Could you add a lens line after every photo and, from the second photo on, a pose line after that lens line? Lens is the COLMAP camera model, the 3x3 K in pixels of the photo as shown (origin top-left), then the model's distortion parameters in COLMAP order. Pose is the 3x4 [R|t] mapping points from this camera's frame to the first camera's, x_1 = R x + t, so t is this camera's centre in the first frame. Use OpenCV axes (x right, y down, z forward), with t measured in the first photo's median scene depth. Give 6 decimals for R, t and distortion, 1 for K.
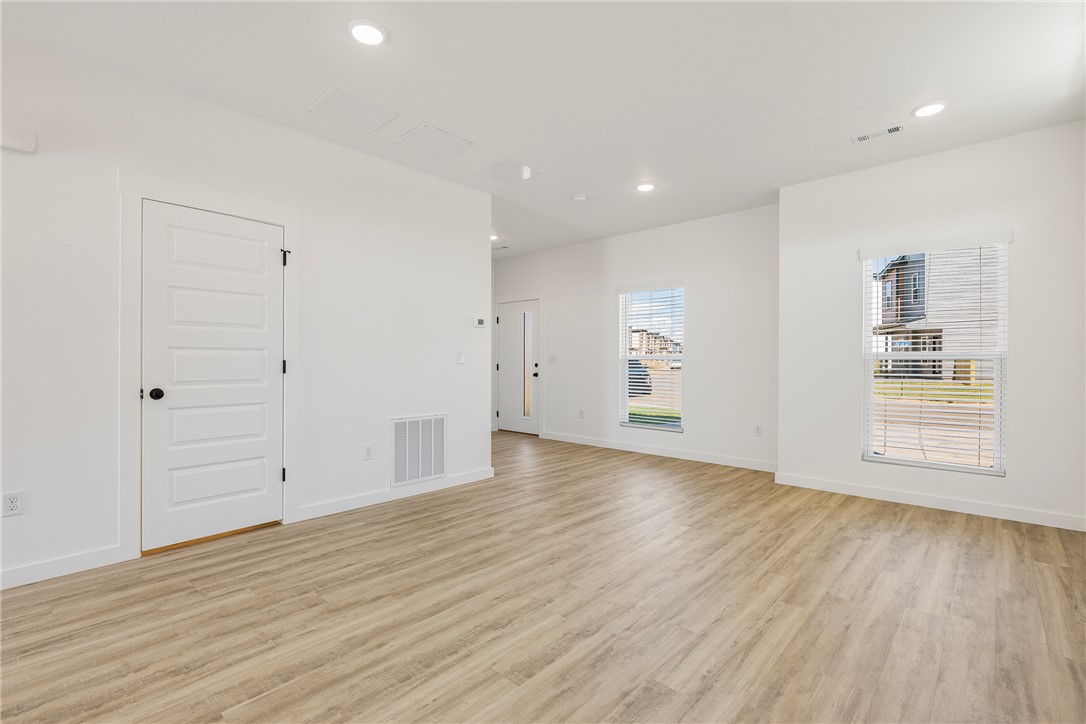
lens RADIAL K [[487.7, 0, 542.3], [0, 487.7, 364.4], [0, 0, 1]] dist [-0.001832, -0.000303]
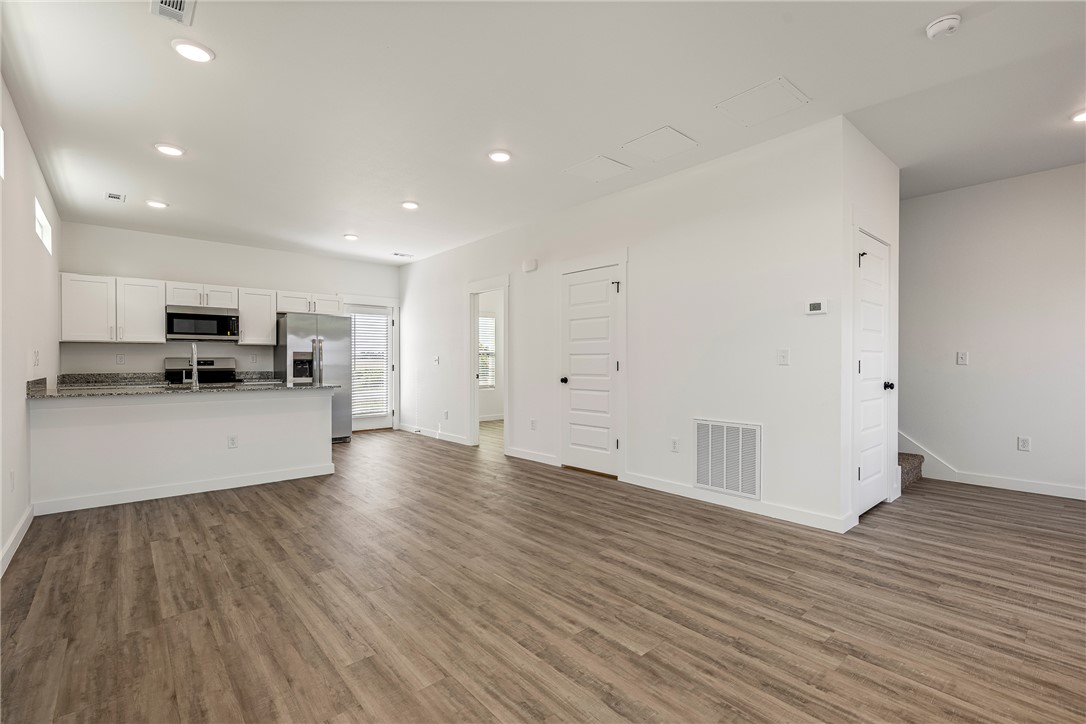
lens RADIAL K [[487.7, 0, 542.3], [0, 487.7, 364.4], [0, 0, 1]] dist [-0.001832, -0.000303]
pose [[-0.107813, 0.002493, -0.994168, 0.929750], [-0.005510, 0.999980, 0.003105, -0.003323], [0.994156, 0.005813, -0.107797, 1.002918]]
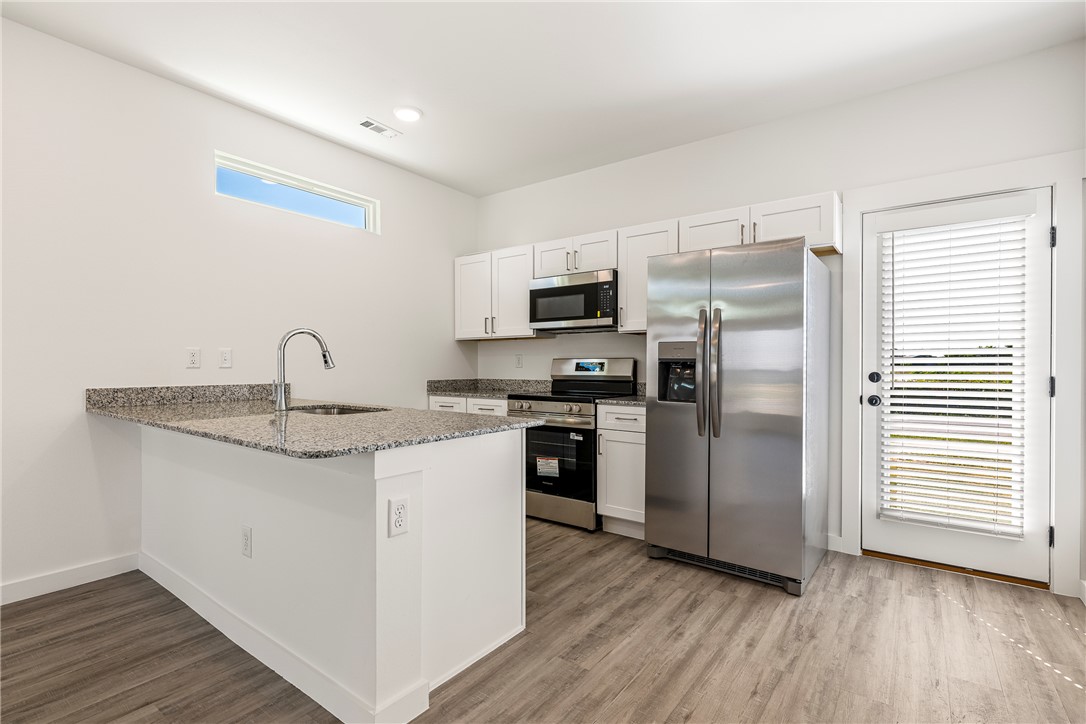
lens RADIAL K [[506.4, 0, 545.7], [0, 506.4, 364.5], [0, 0, 1]] dist [-0.000289, -0.000028]
pose [[-0.993784, -0.005267, -0.111204, -0.674675], [-0.005743, 0.999976, 0.003957, -0.004792], [0.111180, 0.004571, -0.993790, 0.649186]]
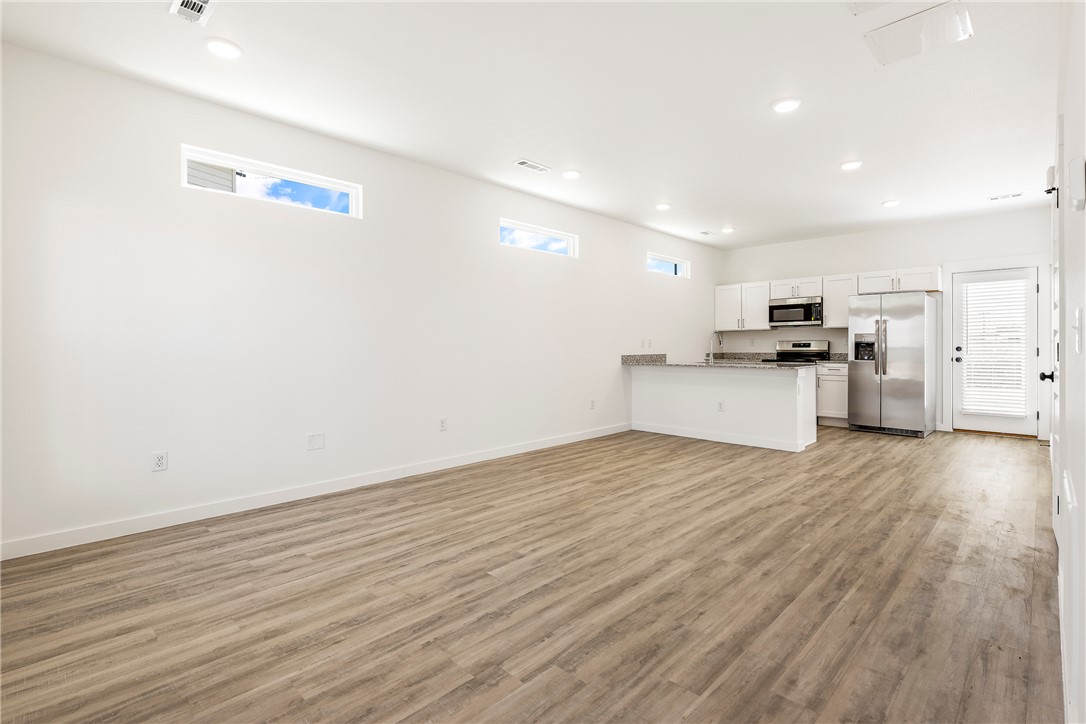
lens RADIAL K [[507.6, 0, 567.9], [0, 507.6, 347.3], [0, 0, 1]] dist [-0.001007, -0.000351]
pose [[-0.999960, 0.001167, 0.008899, 0.187325], [0.001259, 0.999947, 0.010248, -0.011761], [-0.008887, 0.010259, -0.999908, 1.863562]]
